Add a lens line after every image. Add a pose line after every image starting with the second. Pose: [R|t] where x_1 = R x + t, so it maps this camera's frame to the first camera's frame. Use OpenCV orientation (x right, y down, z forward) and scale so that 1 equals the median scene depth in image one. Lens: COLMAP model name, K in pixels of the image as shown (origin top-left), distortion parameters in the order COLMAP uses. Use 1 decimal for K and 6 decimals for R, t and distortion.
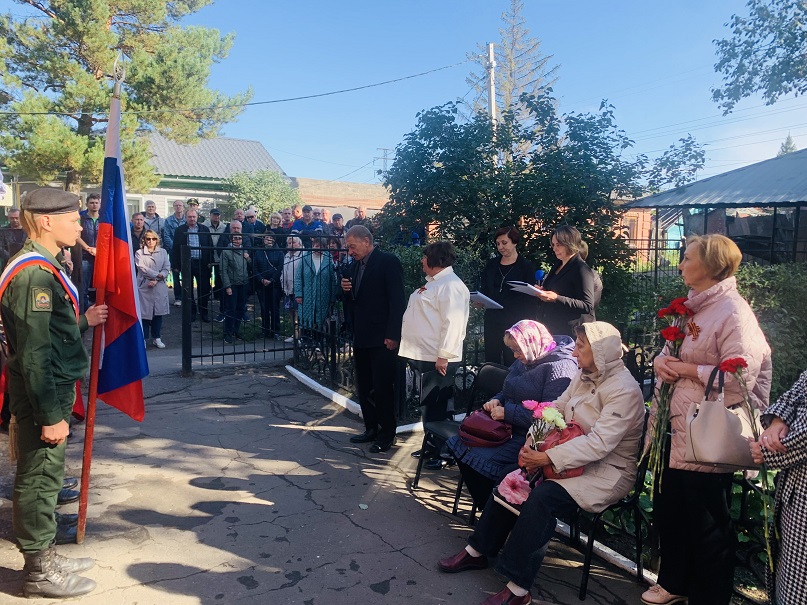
lens RADIAL K [[610.0, 0, 403.5], [0, 610.0, 302.5], [0, 0, 1]] dist [0.014678, -0.003648]
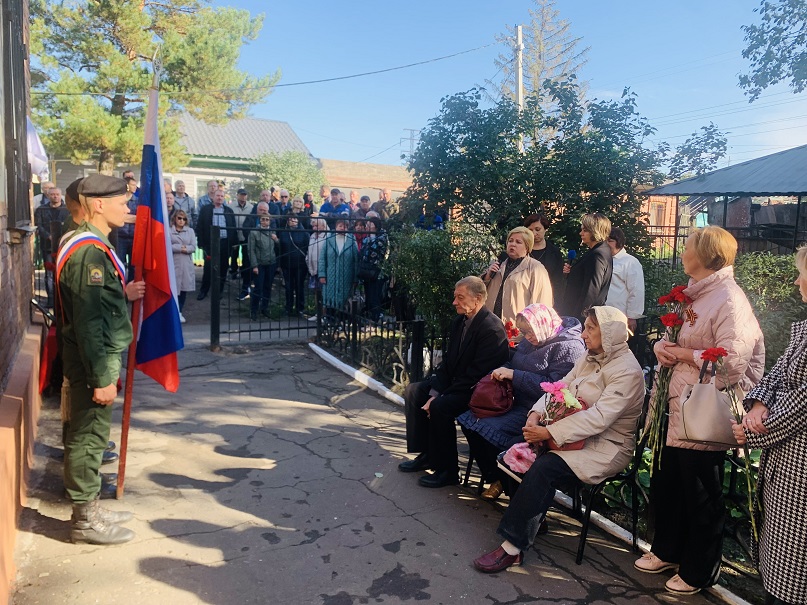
lens RADIAL K [[608.9, 0, 404.8], [0, 608.9, 297.7], [0, 0, 1]] dist [0.025507, -0.026493]
pose [[0.999139, 0.020289, -0.036202, 0.005049], [-0.019479, 0.999555, 0.022583, -0.000372], [0.036644, -0.021858, 0.999089, -0.023622]]
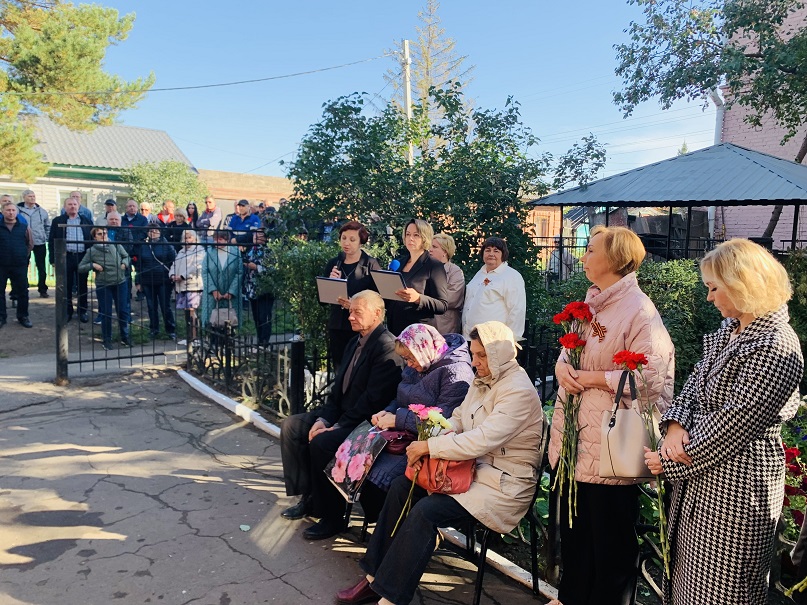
lens RADIAL K [[614.1, 0, 408.1], [0, 614.1, 294.3], [0, 0, 1]] dist [0.009041, 0.002176]
pose [[0.990797, -0.004941, 0.135267, 0.021918], [0.006198, 0.999941, -0.008874, -0.000597], [-0.135215, 0.009630, 0.990769, 0.026859]]
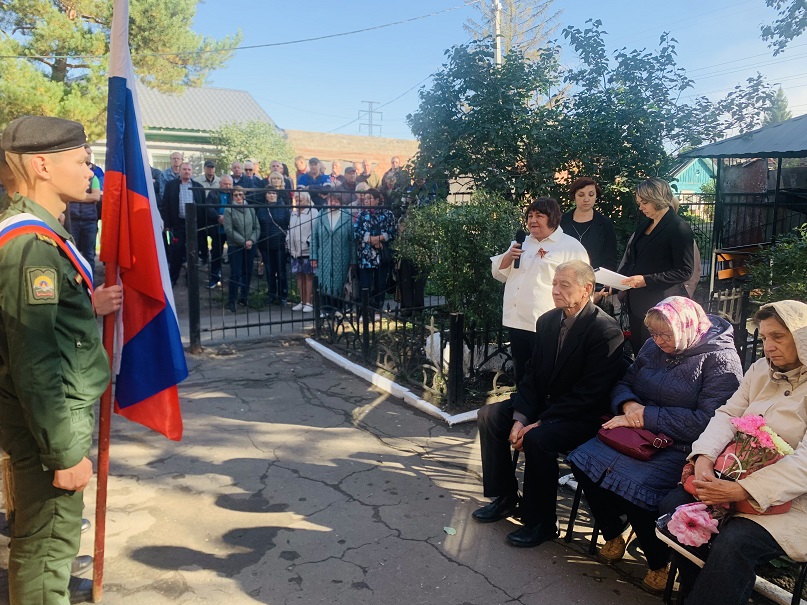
lens RADIAL K [[614.1, 0, 408.1], [0, 614.1, 294.3], [0, 0, 1]] dist [0.009041, 0.002176]
pose [[0.999507, -0.009555, 0.029909, -0.059623], [0.007857, 0.998377, 0.056407, -0.008262], [-0.030400, -0.056144, 0.997960, 0.091952]]
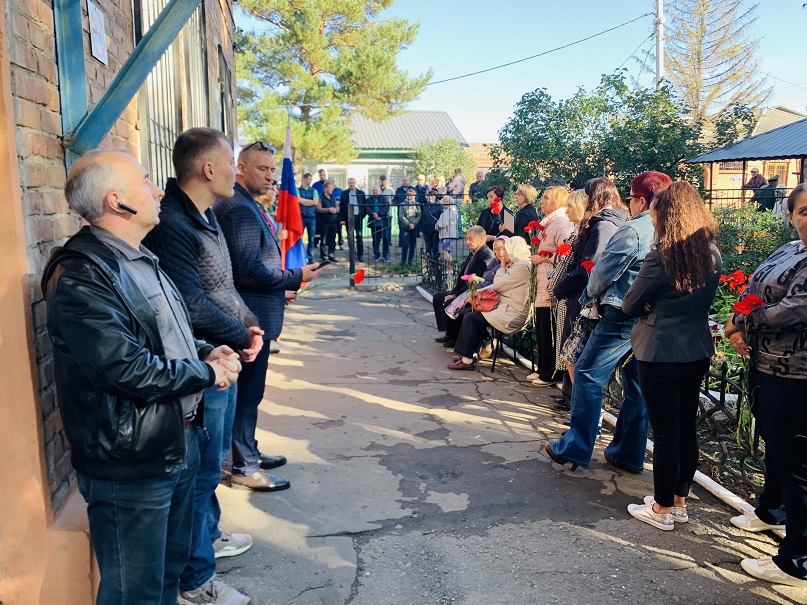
lens RADIAL K [[608.9, 0, 404.8], [0, 608.9, 297.7], [0, 0, 1]] dist [0.025507, -0.026493]
pose [[0.944490, 0.026414, -0.327476, 0.214676], [-0.007791, 0.998283, 0.058053, 0.040829], [0.328447, -0.052279, 0.943074, -0.309348]]
